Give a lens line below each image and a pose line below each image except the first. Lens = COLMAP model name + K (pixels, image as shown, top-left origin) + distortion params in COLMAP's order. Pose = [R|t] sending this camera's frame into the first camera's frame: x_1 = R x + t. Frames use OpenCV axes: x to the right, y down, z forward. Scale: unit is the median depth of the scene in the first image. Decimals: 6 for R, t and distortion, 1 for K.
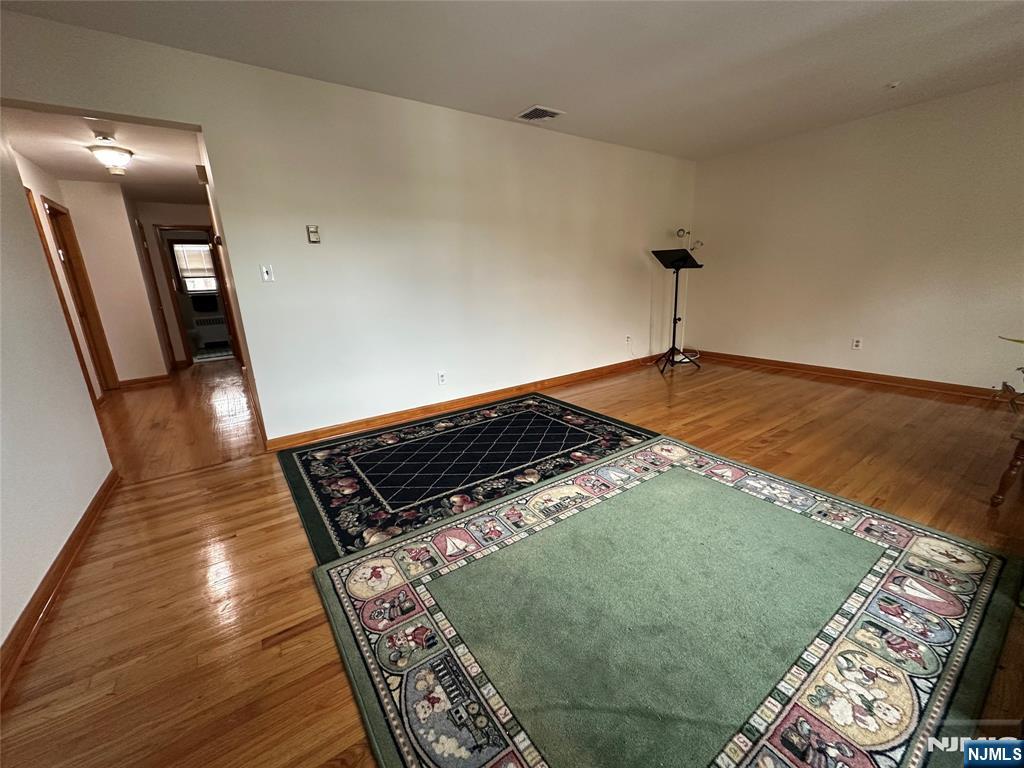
lens RADIAL K [[412.3, 0, 512.0], [0, 412.3, 384.0], [0, 0, 1]] dist [0.007395, -0.000082]
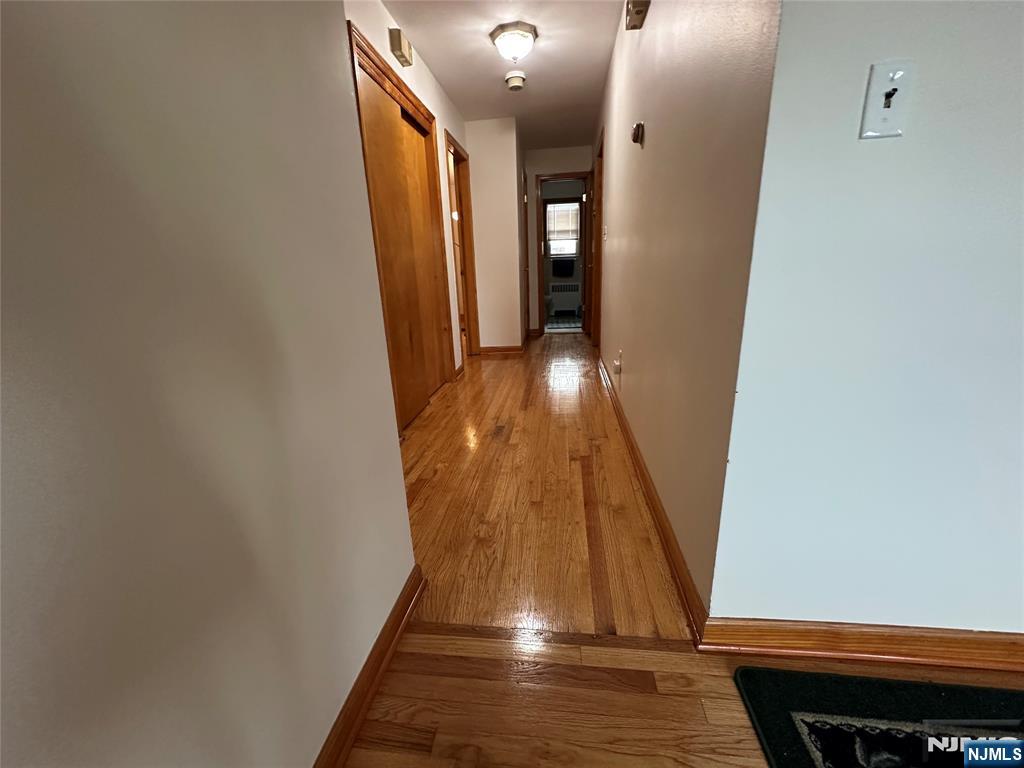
lens RADIAL K [[412.3, 0, 512.0], [0, 412.3, 384.0], [0, 0, 1]] dist [0.007395, -0.000082]
pose [[0.750674, 0.193793, -0.631611, -0.271821], [-0.157546, 0.980941, 0.113732, -0.037968], [0.641614, 0.014132, 0.766898, 0.311831]]
